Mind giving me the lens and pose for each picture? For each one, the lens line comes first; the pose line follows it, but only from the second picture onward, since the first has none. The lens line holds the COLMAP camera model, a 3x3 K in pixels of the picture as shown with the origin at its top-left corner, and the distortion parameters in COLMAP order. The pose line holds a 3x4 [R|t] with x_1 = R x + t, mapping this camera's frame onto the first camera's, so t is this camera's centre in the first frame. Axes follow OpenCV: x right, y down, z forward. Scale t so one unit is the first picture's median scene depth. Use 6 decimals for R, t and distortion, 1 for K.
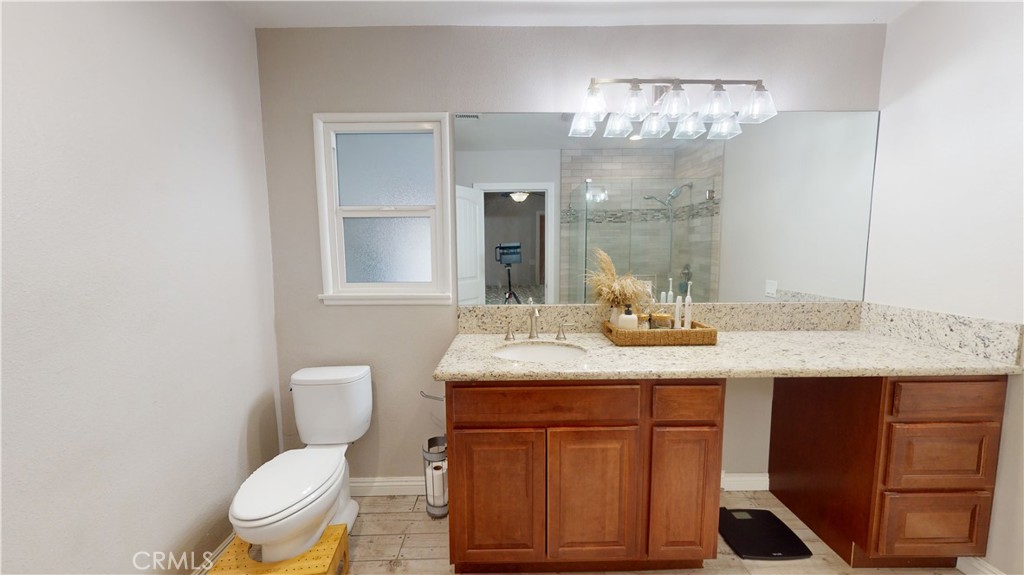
lens RADIAL K [[375.6, 0, 515.8], [0, 375.6, 292.2], [0, 0, 1]] dist [0.001522, -0.000467]
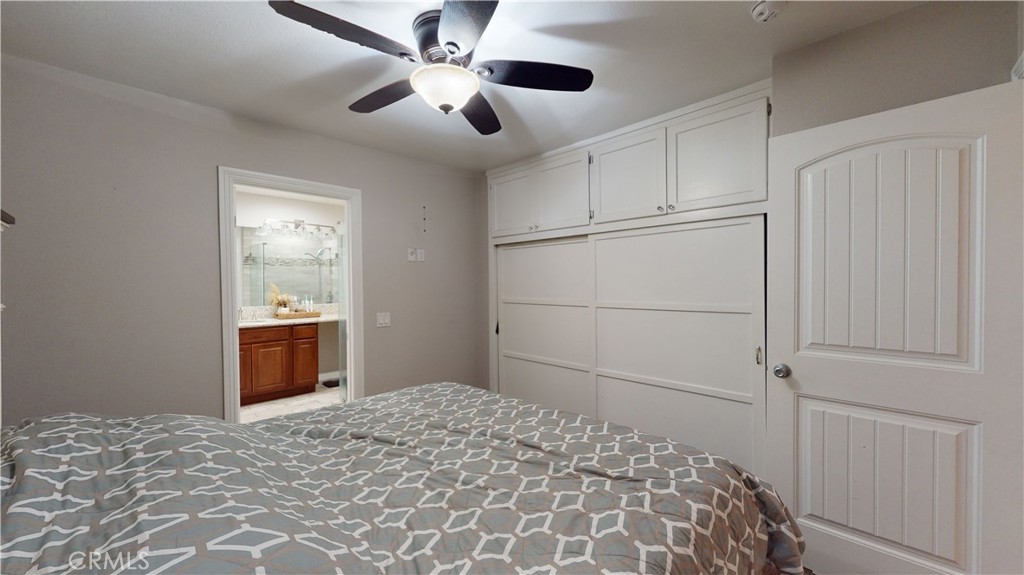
lens RADIAL K [[375.6, 0, 515.2], [0, 375.6, 288.3], [0, 0, 1]] dist [0.001522, -0.000467]
pose [[0.711290, -0.006392, 0.702870, -0.386415], [0.072899, 0.995237, -0.064722, 0.202483], [-0.699109, 0.097274, 0.708368, -1.924176]]
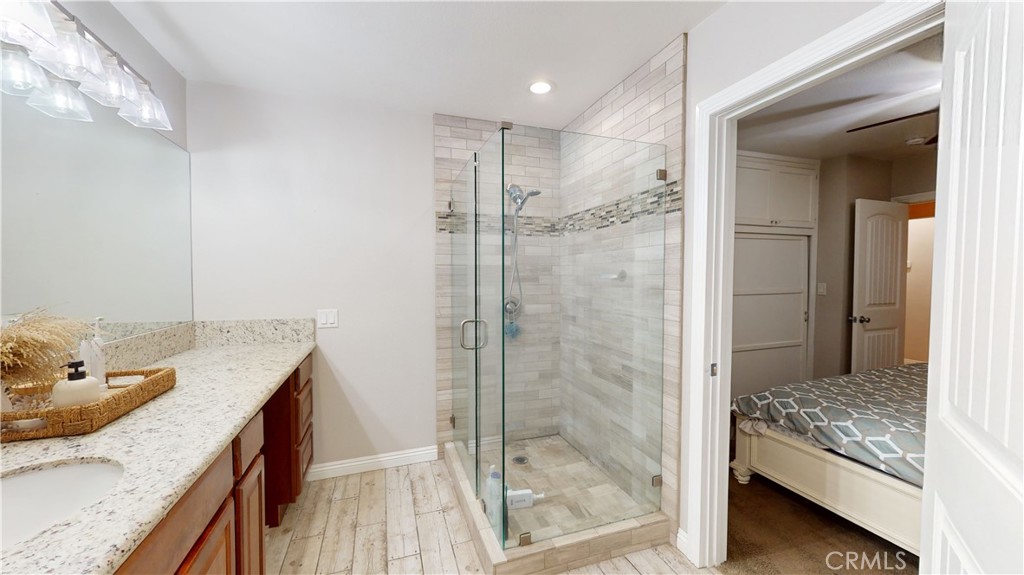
lens RADIAL K [[375.6, 0, 509.8], [0, 375.6, 286.8], [0, 0, 1]] dist [0.001522, -0.000467]
pose [[-0.330074, -0.019557, 0.943752, -0.481318], [0.095376, 0.993978, 0.053955, -0.052010], [-0.939124, 0.107821, -0.326221, 0.533508]]
